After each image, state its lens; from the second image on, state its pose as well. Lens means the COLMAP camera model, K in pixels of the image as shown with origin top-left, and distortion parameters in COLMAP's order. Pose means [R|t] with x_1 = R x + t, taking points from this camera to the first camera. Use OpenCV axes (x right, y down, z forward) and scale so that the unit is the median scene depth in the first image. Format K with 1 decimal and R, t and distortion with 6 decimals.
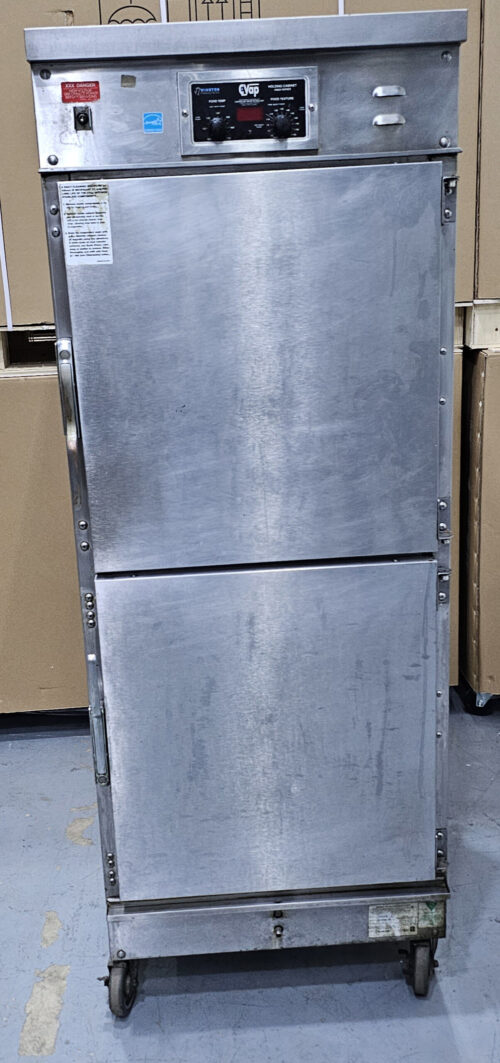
lens RADIAL K [[1108.7, 0, 222.8], [0, 1108.7, 520.7], [0, 0, 1]] dist [0.019629, 0.018367]
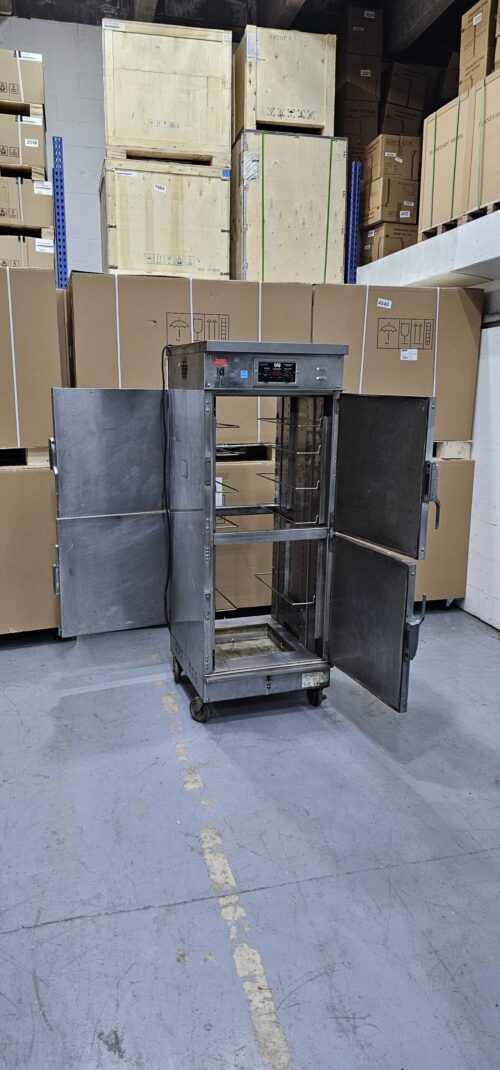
lens RADIAL K [[656.2, 0, 250.0], [0, 656.2, 535.0], [0, 0, 1]] dist [0.023435, -0.000070]
pose [[0.972853, -0.000106, 0.231422, -0.422281], [0.015453, 0.997798, -0.064502, 0.154019], [-0.230906, 0.066327, 0.970713, -0.583229]]
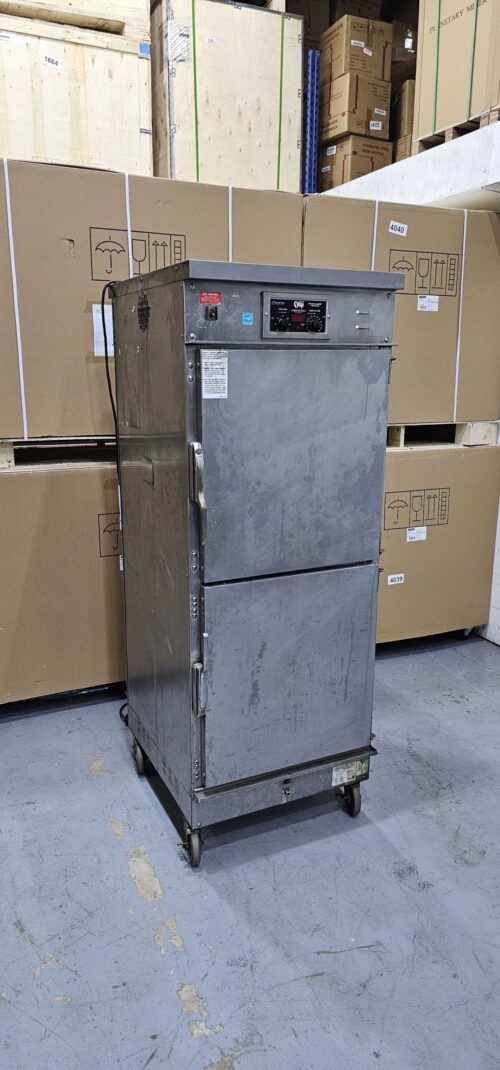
lens RADIAL K [[719.1, 0, 250.0], [0, 719.1, 535.0], [0, 0, 1]] dist [0.028863, -0.003450]
pose [[0.921041, -0.043820, 0.386992, -0.496191], [0.064606, 0.997074, -0.040862, 0.025116], [-0.384069, 0.062637, 0.921177, -0.018508]]
